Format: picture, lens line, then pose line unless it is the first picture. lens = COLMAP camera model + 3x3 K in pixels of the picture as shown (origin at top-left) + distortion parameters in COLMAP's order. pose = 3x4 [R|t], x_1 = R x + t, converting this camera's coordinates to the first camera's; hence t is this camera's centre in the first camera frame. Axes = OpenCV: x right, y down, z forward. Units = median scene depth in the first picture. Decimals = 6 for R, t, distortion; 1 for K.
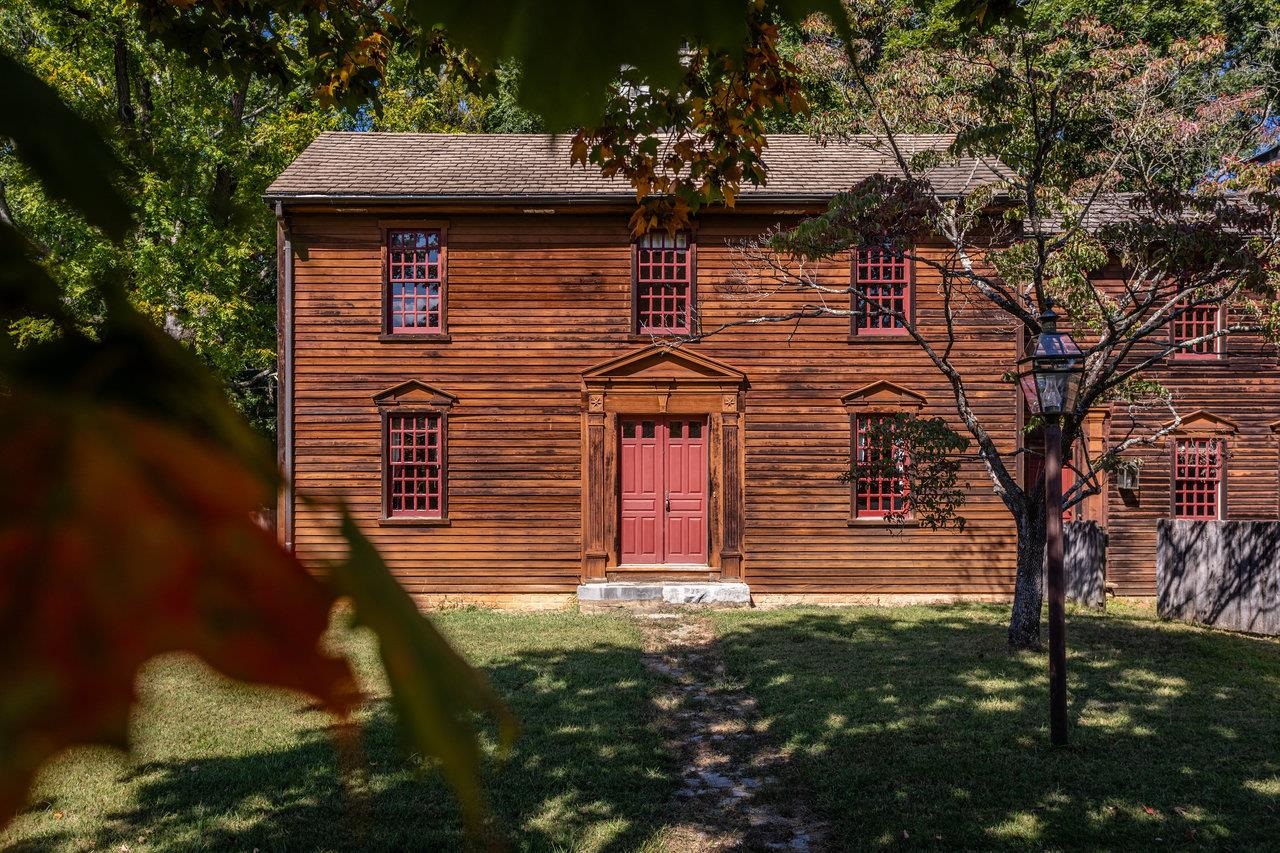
lens RADIAL K [[972.8, 0, 640.0], [0, 972.8, 462.9], [0, 0, 1]] dist [0.007967, 0.001673]
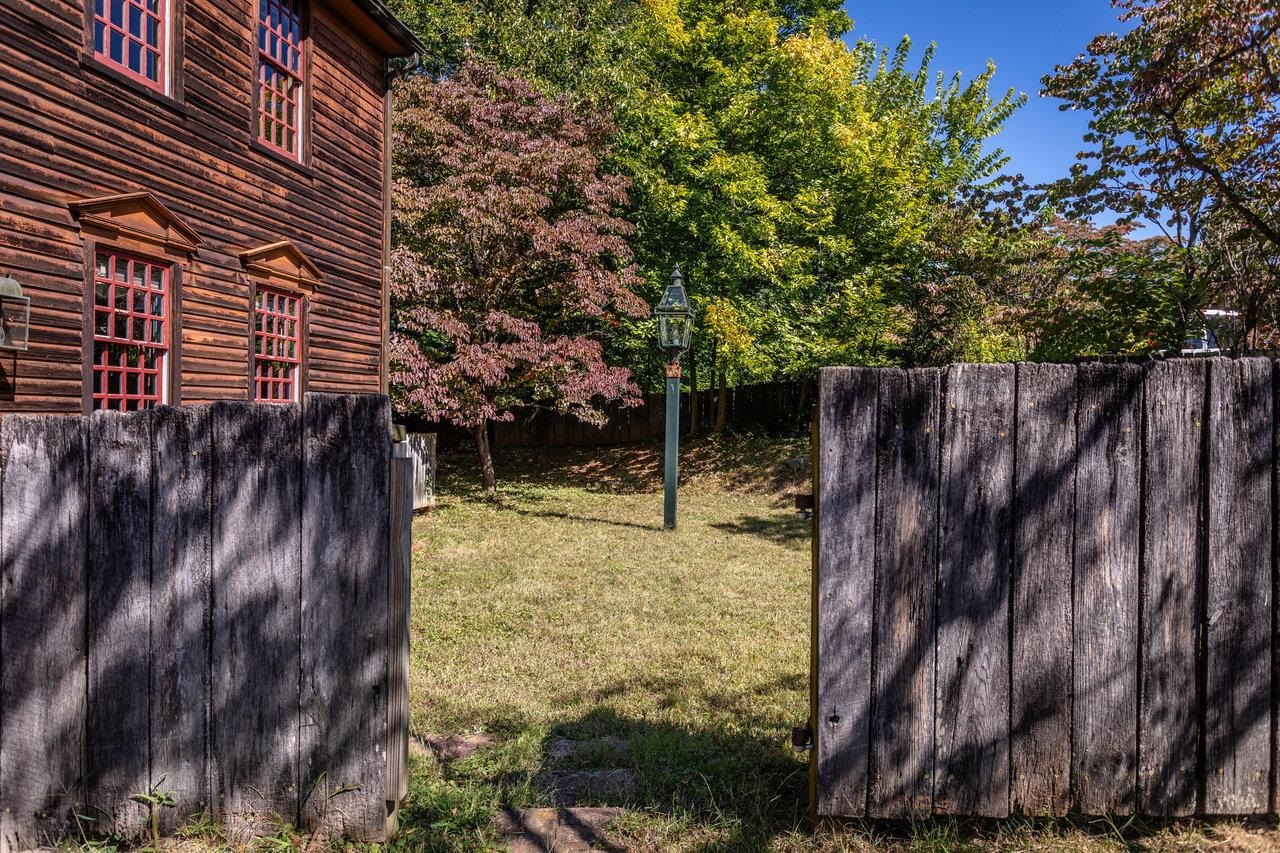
lens RADIAL K [[812.3, 0, 640.0], [0, 812.3, 426.5], [0, 0, 1]] dist [-0.000144, -0.000192]
pose [[0.181462, -0.013555, 0.983305, 0.301014], [-0.015548, 0.999740, 0.016651, 0.059022], [-0.983275, -0.018310, 0.181204, 0.881999]]
